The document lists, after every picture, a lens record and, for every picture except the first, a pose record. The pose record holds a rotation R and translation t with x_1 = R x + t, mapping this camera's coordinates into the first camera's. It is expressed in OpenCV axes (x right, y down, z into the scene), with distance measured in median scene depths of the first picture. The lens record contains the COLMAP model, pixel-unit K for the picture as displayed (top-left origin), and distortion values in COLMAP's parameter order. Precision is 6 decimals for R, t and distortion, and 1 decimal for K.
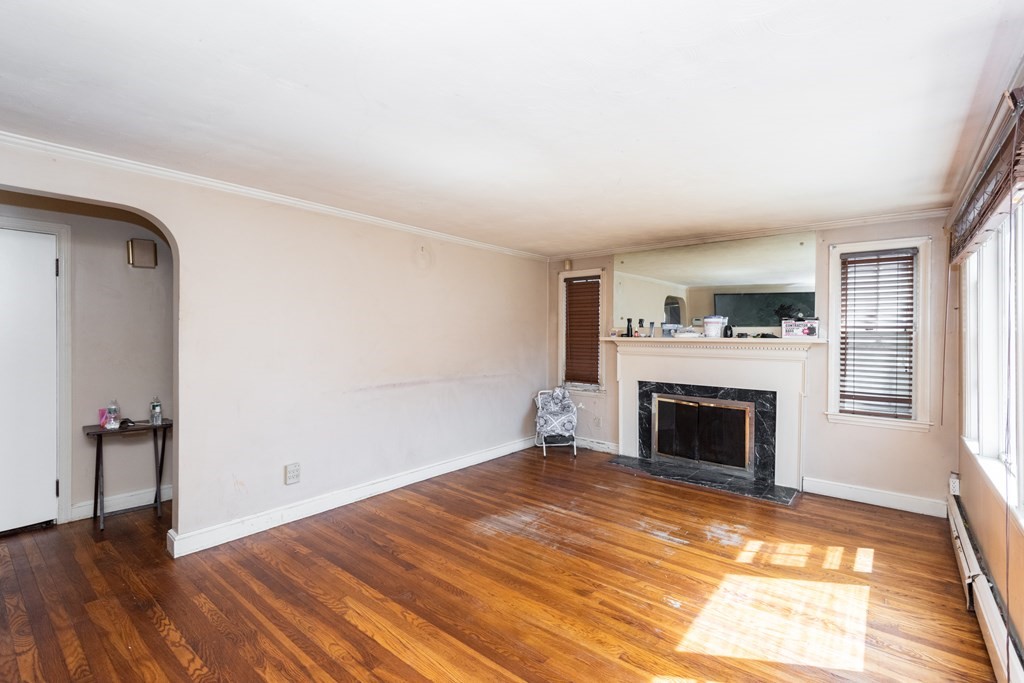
lens RADIAL K [[464.3, 0, 512.7], [0, 464.3, 333.4], [0, 0, 1]] dist [0.014098, -0.002534]
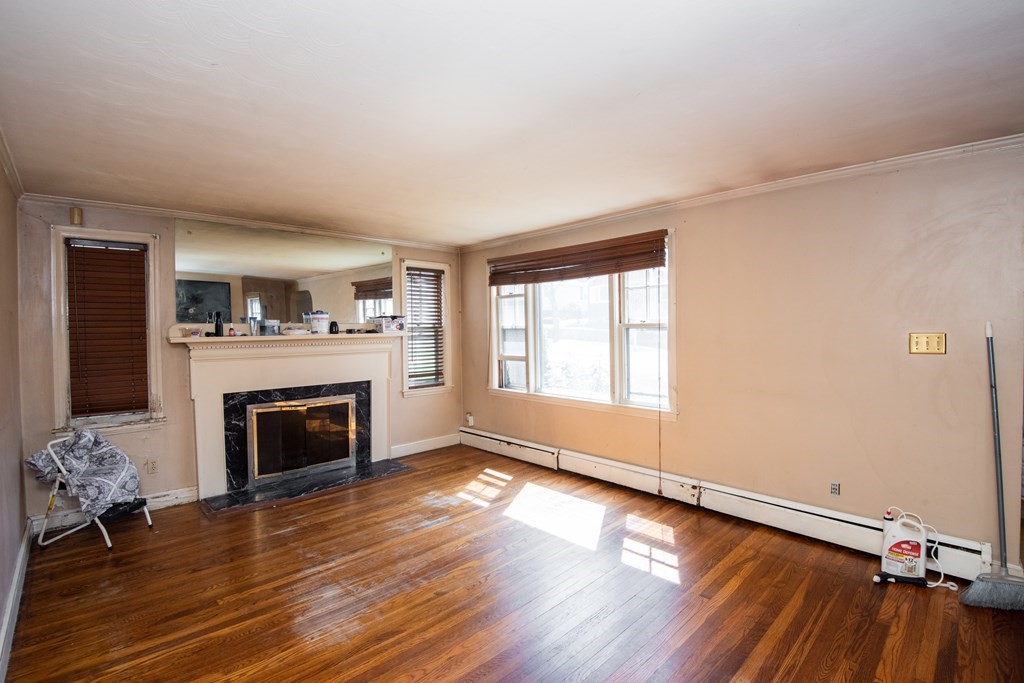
lens RADIAL K [[464.3, 0, 521.5], [0, 464.3, 334.3], [0, 0, 1]] dist [0.014098, -0.002534]
pose [[0.122628, -0.023905, 0.992165, -0.506921], [0.011370, 0.999678, 0.022681, -0.008733], [-0.992388, 0.008499, 0.122860, 0.494341]]
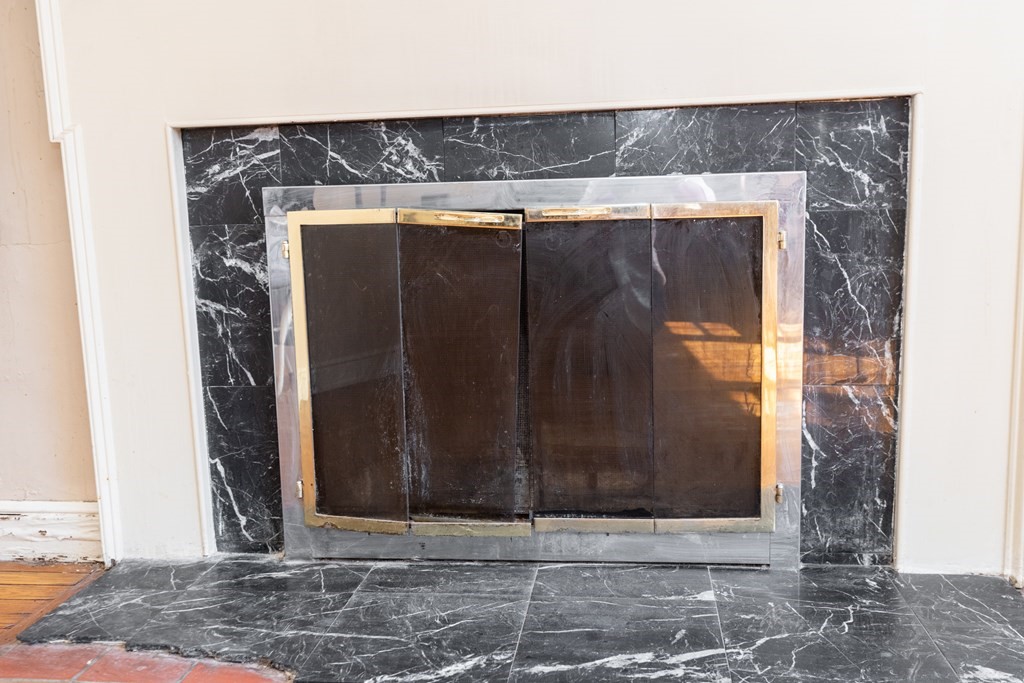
lens RADIAL K [[896.4, 0, 504.7], [0, 896.4, 349.7], [0, 0, 1]] dist [-0.002876, 0.011049]
pose [[0.849266, -0.109763, 0.516430, 0.228485], [0.041134, 0.988933, 0.142546, 0.166490], [-0.526361, -0.099817, 0.844382, 0.769235]]
